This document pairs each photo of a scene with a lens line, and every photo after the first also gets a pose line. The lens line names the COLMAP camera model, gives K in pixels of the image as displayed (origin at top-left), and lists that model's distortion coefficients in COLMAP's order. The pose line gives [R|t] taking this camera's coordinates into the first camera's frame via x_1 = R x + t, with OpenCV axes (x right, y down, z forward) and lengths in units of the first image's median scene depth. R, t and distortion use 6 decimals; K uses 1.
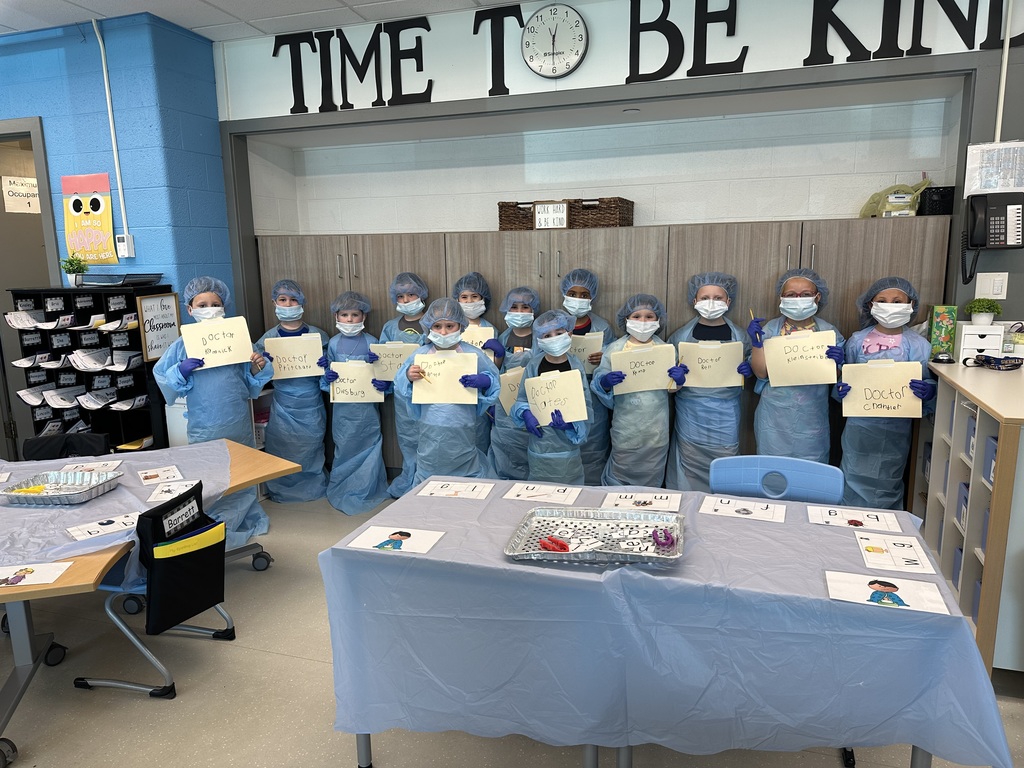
lens RADIAL K [[732.4, 0, 512.3], [0, 732.4, 394.7], [0, 0, 1]] dist [0.036531, -0.035504]
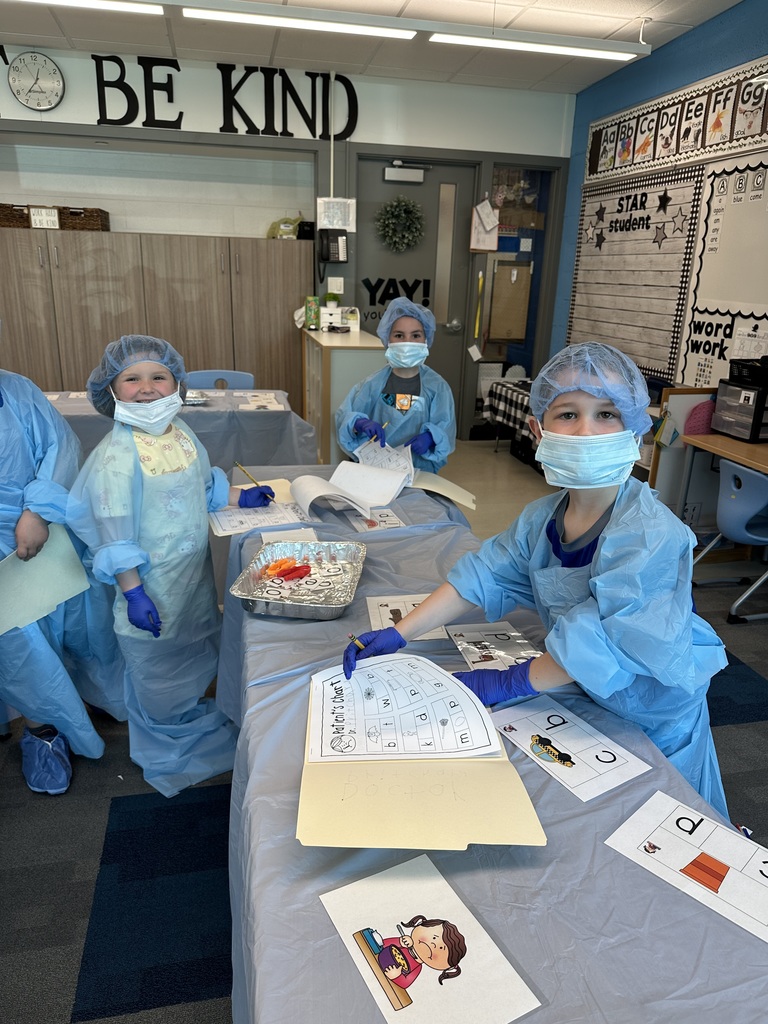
lens RADIAL K [[732.4, 0, 377.7], [0, 732.4, 510.5], [0, 0, 1]] dist [0.036531, -0.035504]
pose [[0.866675, -0.114207, 0.485625, -0.132706], [0.047367, 0.987884, 0.147792, 0.102968], [-0.496620, -0.105085, 0.861583, -0.482254]]
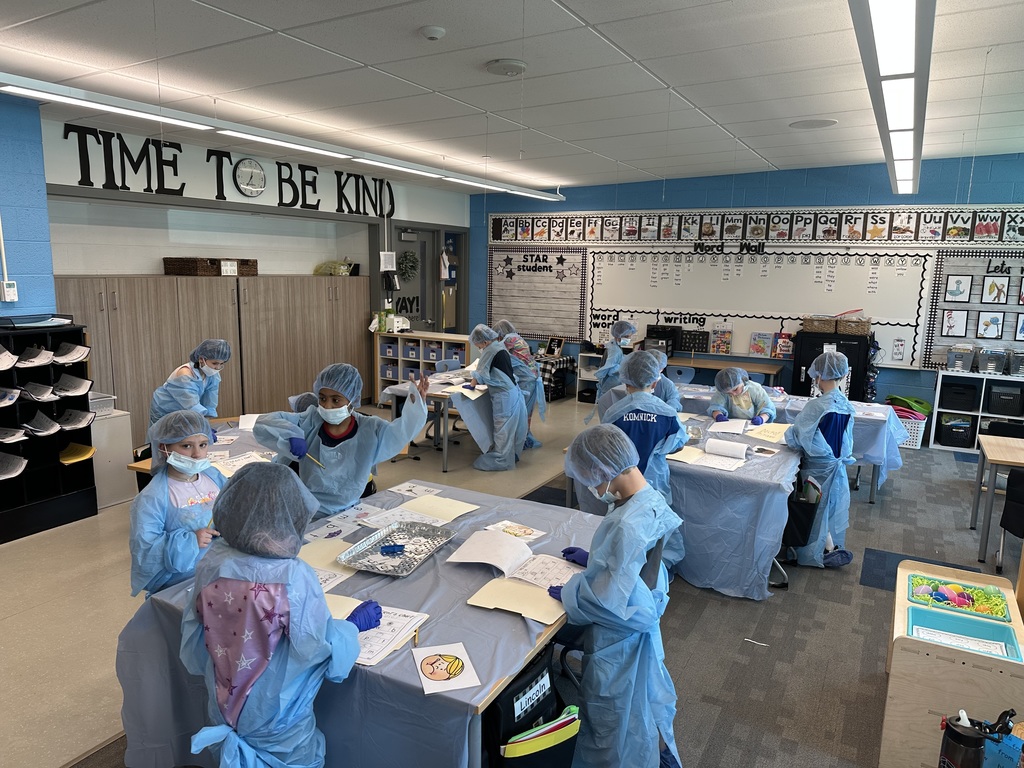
lens RADIAL K [[732.4, 0, 516.1], [0, 732.4, 395.0], [0, 0, 1]] dist [0.036531, -0.035504]
pose [[0.170941, -0.154008, 0.973170, -1.574154], [0.154865, 0.979631, 0.127828, -0.074116], [-0.973034, 0.128859, 0.191309, 0.065025]]
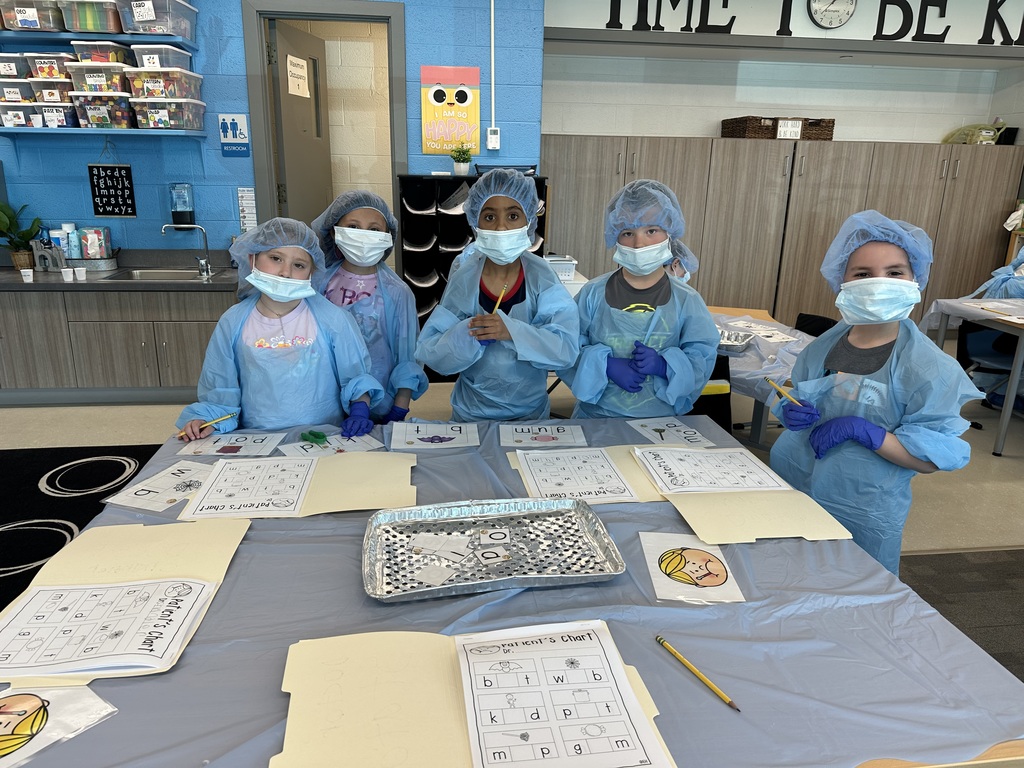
lens RADIAL K [[732.4, 0, 511.9], [0, 732.4, 377.0], [0, 0, 1]] dist [0.036531, -0.035504]
pose [[0.895040, -0.089852, 0.436841, -1.057928], [0.047629, 0.993151, 0.106690, 0.038366], [-0.443435, -0.074686, 0.893189, -0.018523]]
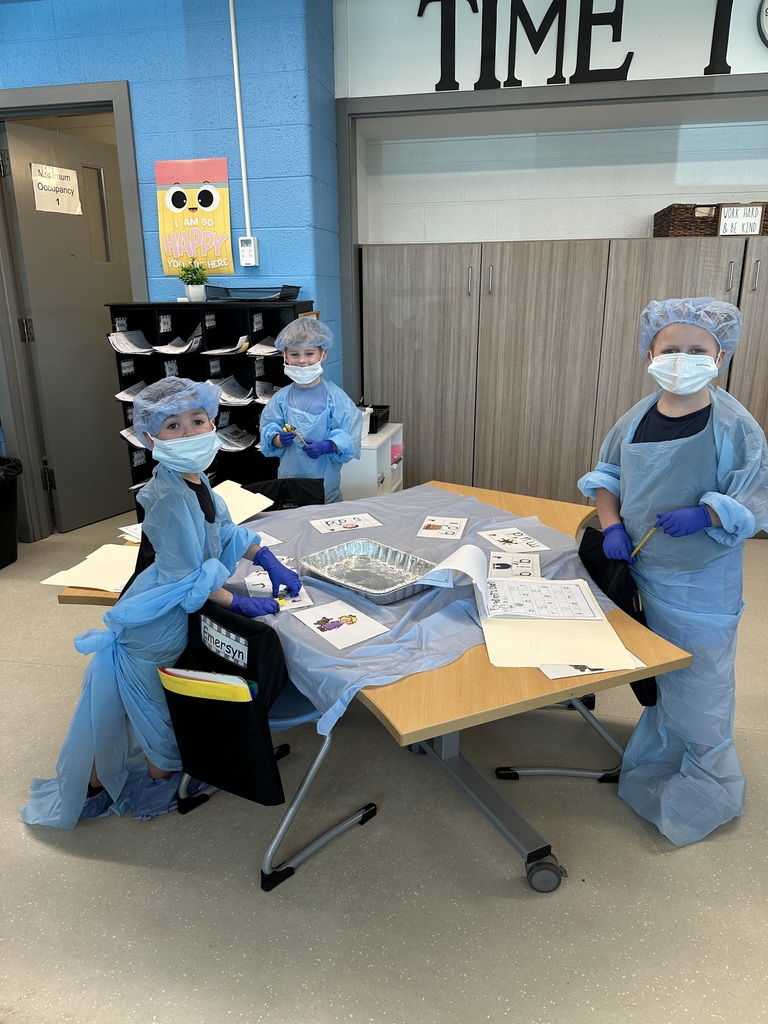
lens RADIAL K [[732.4, 0, 382.0], [0, 732.4, 511.3], [0, 0, 1]] dist [0.036531, -0.035504]
pose [[0.989687, -0.033815, 0.139202, -0.524750], [0.019623, 0.994582, 0.102090, 0.006181], [-0.141900, -0.098305, 0.984988, 0.147723]]
